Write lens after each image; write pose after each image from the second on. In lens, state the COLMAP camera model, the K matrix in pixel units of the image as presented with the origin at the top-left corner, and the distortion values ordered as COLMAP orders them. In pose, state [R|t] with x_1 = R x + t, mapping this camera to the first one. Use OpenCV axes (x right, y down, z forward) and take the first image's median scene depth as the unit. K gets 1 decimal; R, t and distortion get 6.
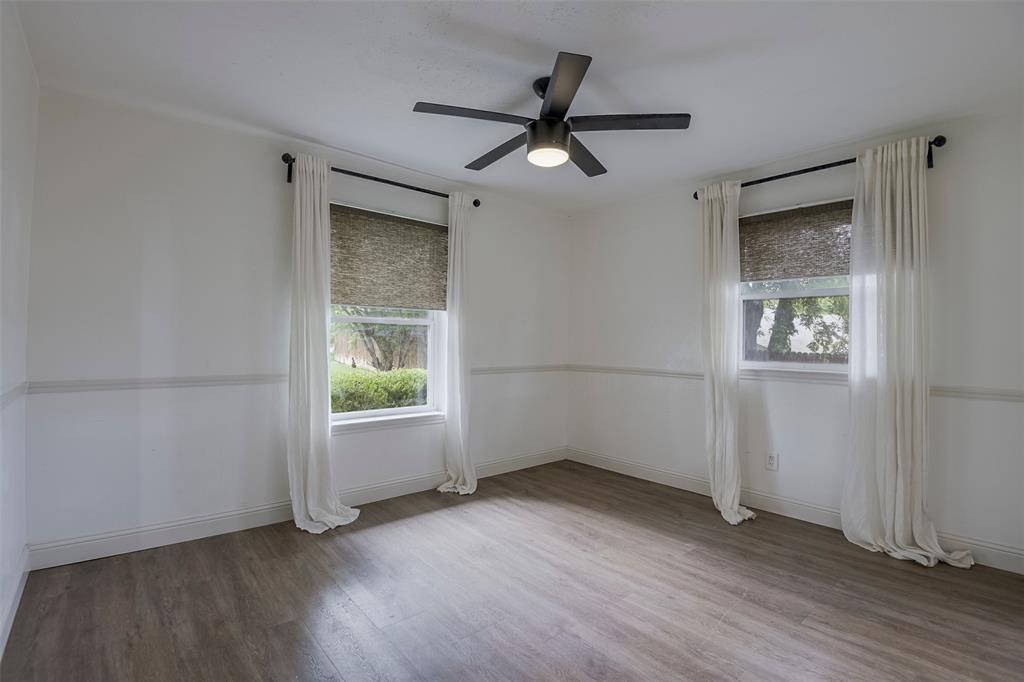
lens RADIAL K [[474.3, 0, 512.0], [0, 474.3, 341.0], [0, 0, 1]] dist [-0.004143, -0.028895]
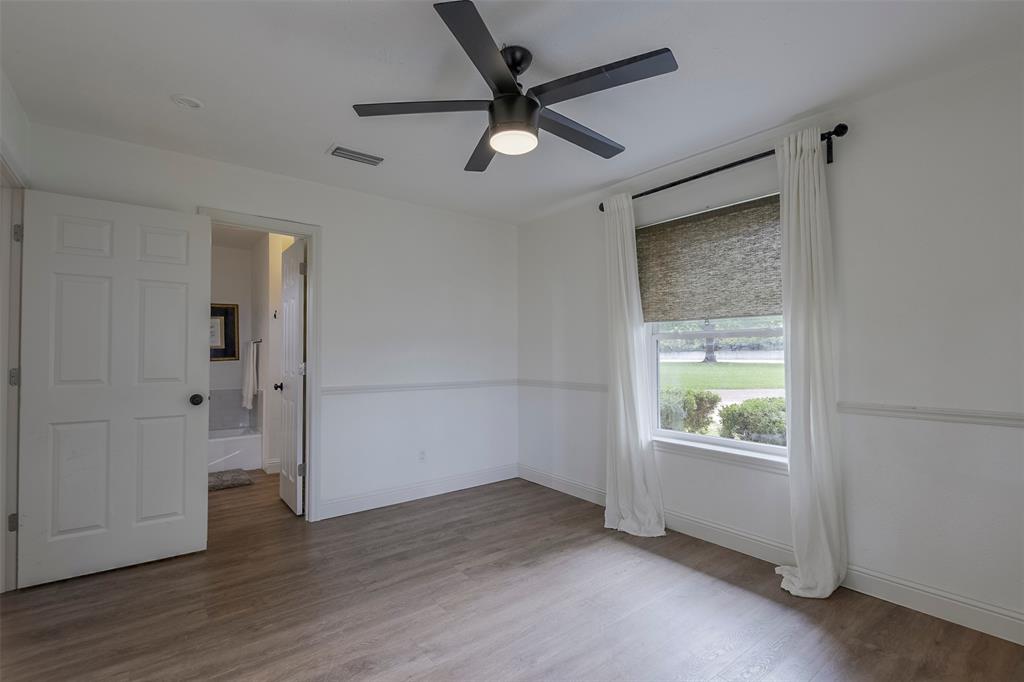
lens RADIAL K [[474.3, 0, 512.0], [0, 474.3, 341.0], [0, 0, 1]] dist [-0.004143, -0.028895]
pose [[-0.060984, -0.028240, -0.997739, 0.653533], [0.009318, 0.999540, -0.028860, -0.009642], [0.998095, -0.011057, -0.060693, 0.734336]]
